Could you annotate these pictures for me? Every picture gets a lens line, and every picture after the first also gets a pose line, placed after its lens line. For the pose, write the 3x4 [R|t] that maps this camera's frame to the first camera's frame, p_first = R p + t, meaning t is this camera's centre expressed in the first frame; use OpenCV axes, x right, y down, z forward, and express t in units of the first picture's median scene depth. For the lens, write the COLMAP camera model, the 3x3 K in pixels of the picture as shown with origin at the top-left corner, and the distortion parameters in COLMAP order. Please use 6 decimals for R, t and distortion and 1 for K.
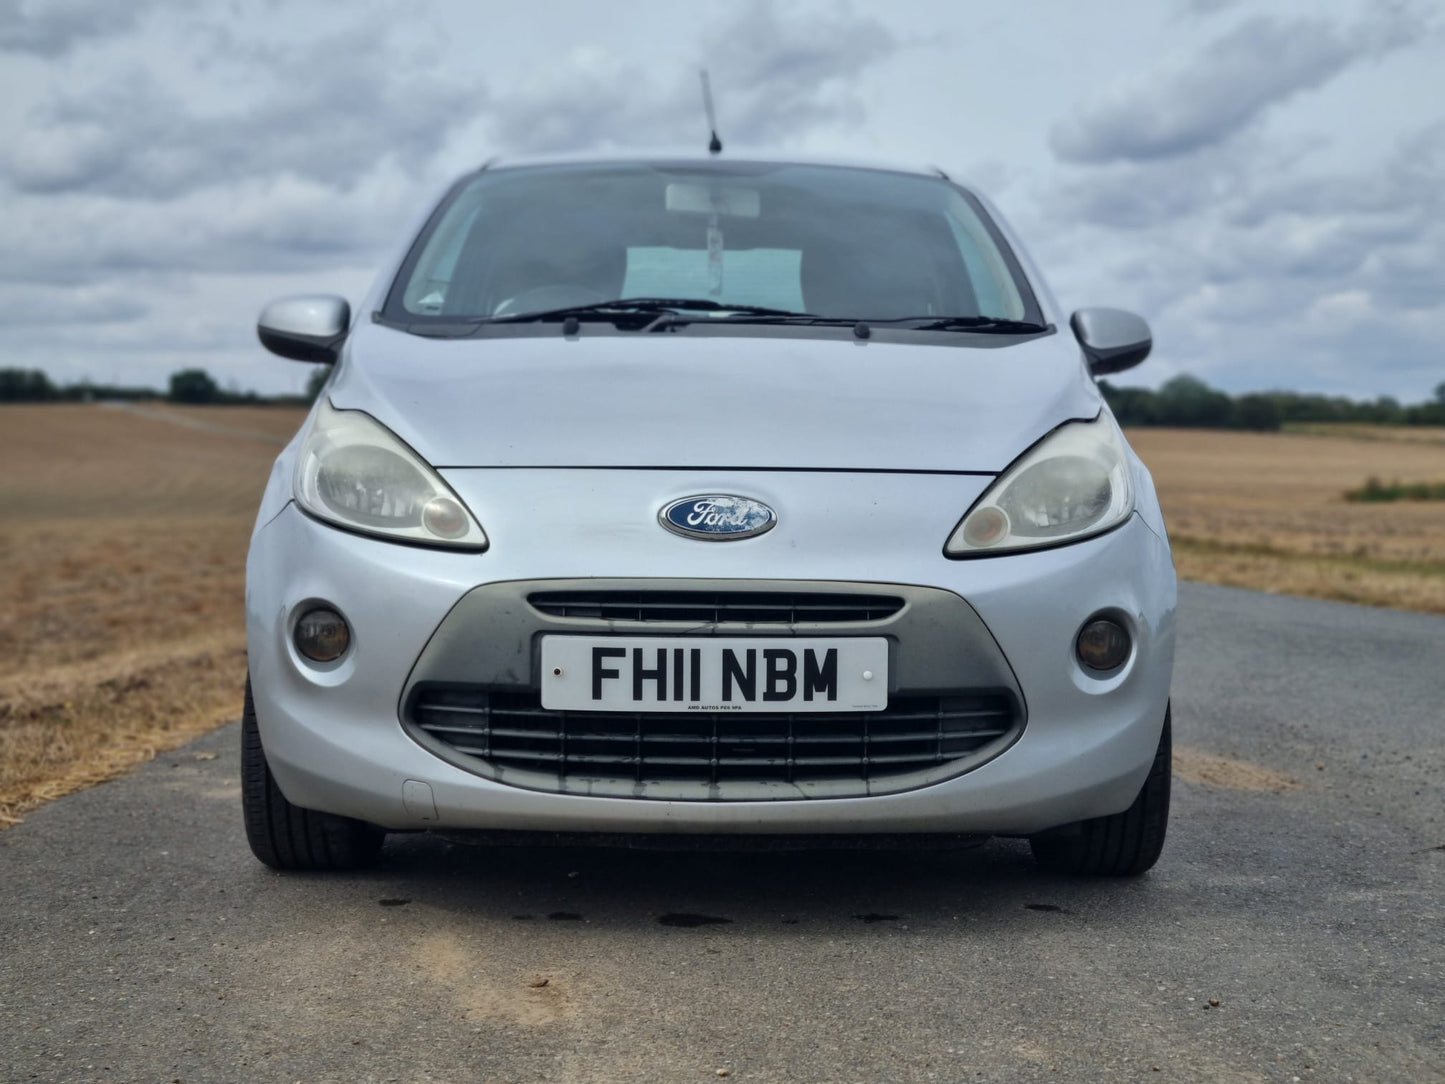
lens RADIAL K [[2166.4, 0, 760.0], [0, 2166.4, 543.3], [0, 0, 1]] dist [0.051405, -0.074929]
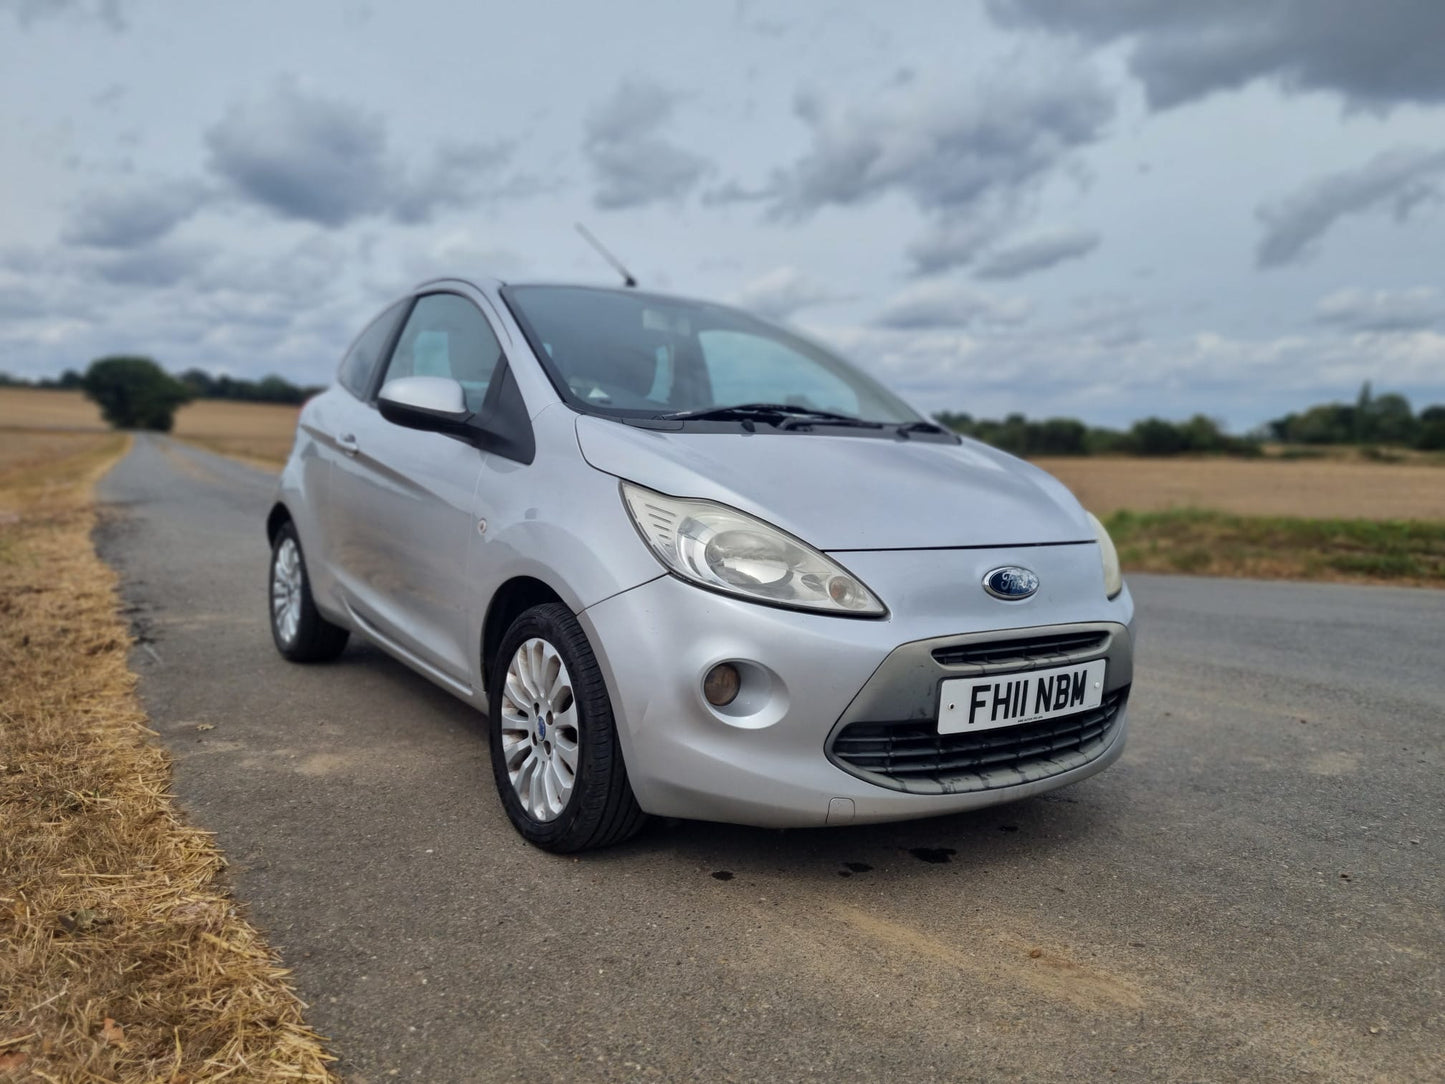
lens RADIAL K [[1083.3, 0, 722.5], [0, 1083.3, 542.0], [0, 0, 1]] dist [0.040993, -0.004395]
pose [[0.838411, -0.032418, 0.544073, -0.569186], [-0.005015, 0.997728, 0.067177, -0.086690], [-0.545015, -0.059050, 0.836344, 0.506492]]
